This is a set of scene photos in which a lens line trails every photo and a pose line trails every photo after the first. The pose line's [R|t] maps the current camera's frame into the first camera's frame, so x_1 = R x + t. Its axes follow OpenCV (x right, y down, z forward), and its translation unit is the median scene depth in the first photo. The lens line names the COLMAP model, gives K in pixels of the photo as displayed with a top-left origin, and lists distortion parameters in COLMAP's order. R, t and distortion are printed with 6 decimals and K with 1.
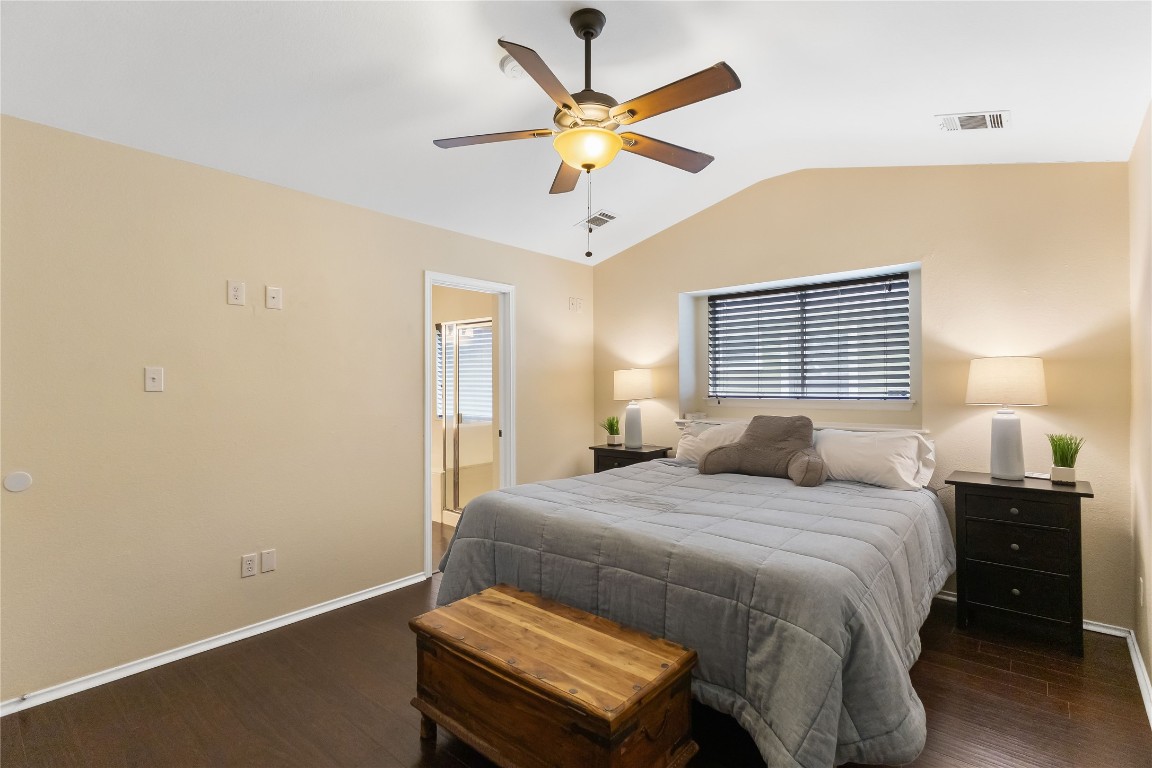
lens RADIAL K [[534.5, 0, 580.3], [0, 534.5, 382.2], [0, 0, 1]] dist [0.001338, 0.001602]
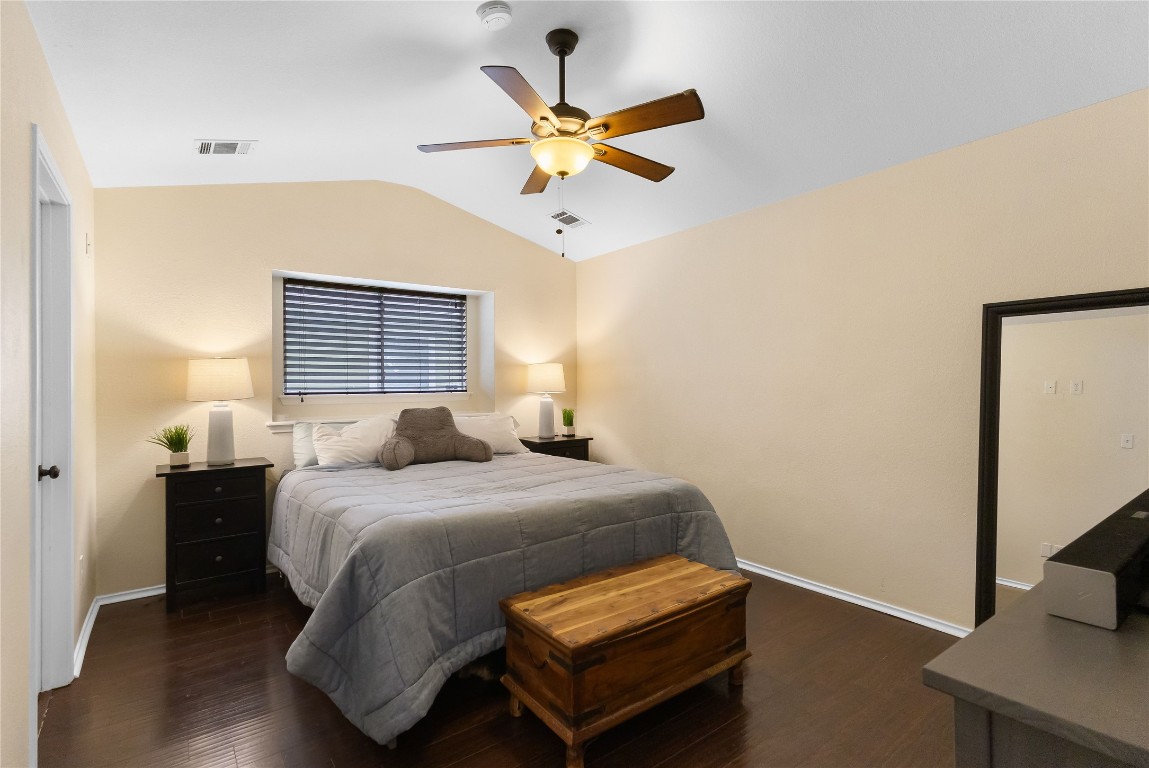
lens RADIAL K [[533.1, 0, 576.2], [0, 533.1, 383.0], [0, 0, 1]] dist [0.001338, 0.001602]
pose [[0.230049, 0.002194, 0.973177, -0.998714], [0.000398, 0.999997, -0.002348, 0.023302], [-0.973179, 0.000928, 0.230047, 0.699353]]
